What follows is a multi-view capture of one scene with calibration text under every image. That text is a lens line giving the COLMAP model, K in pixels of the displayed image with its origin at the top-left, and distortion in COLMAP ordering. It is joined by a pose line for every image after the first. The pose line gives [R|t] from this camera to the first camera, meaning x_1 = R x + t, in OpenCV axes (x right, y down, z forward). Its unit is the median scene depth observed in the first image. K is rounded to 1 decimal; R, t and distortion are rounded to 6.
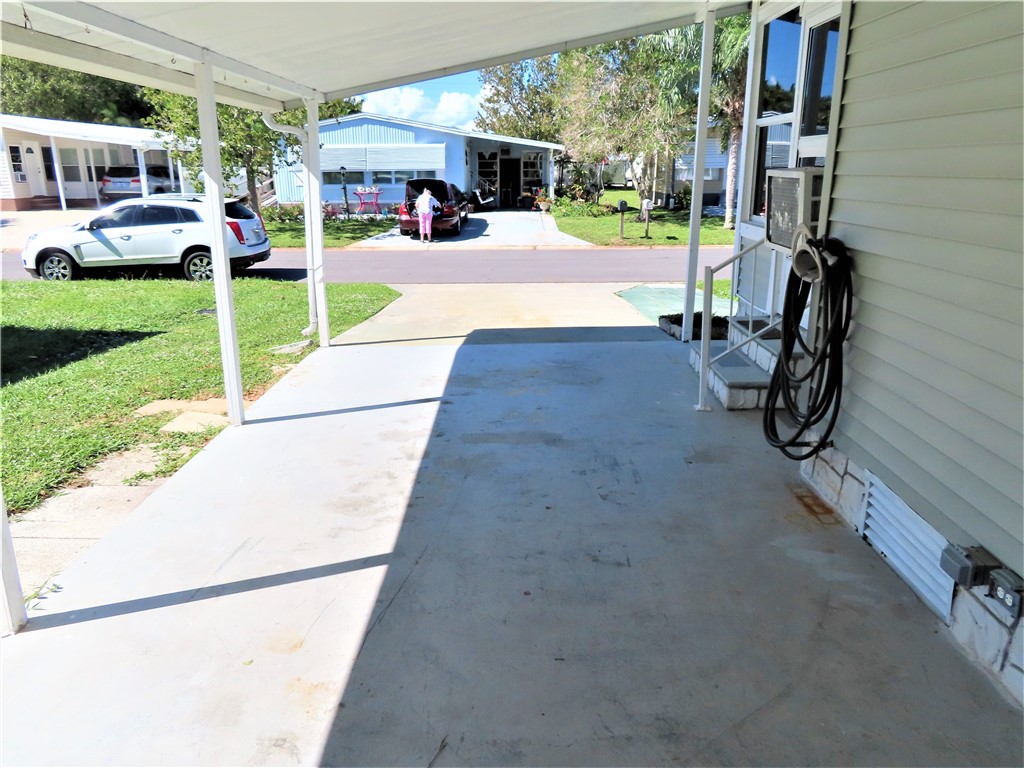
lens RADIAL K [[727.5, 0, 512.0], [0, 727.5, 384.0], [0, 0, 1]] dist [-0.016720, 0.008686]
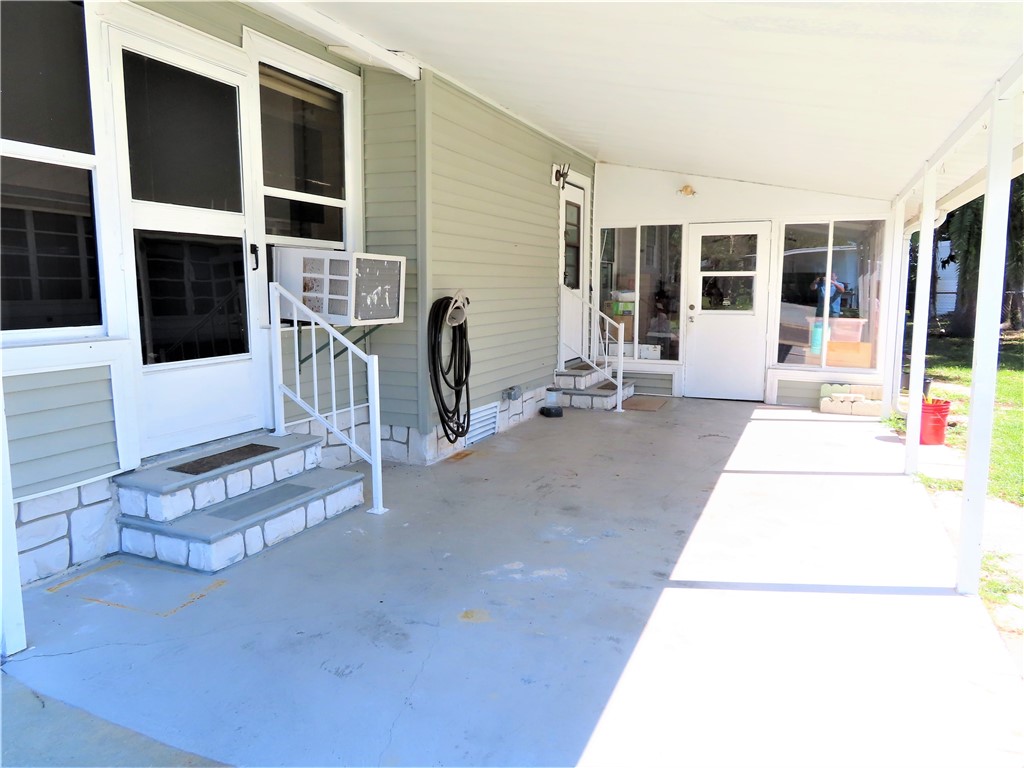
lens RADIAL K [[727.5, 0, 512.0], [0, 727.5, 384.0], [0, 0, 1]] dist [-0.016720, 0.008686]
pose [[-0.924684, -0.053944, 0.376895, -0.244833], [0.104300, 0.916154, 0.387018, -0.488895], [-0.366171, 0.397179, -0.841527, 1.823091]]
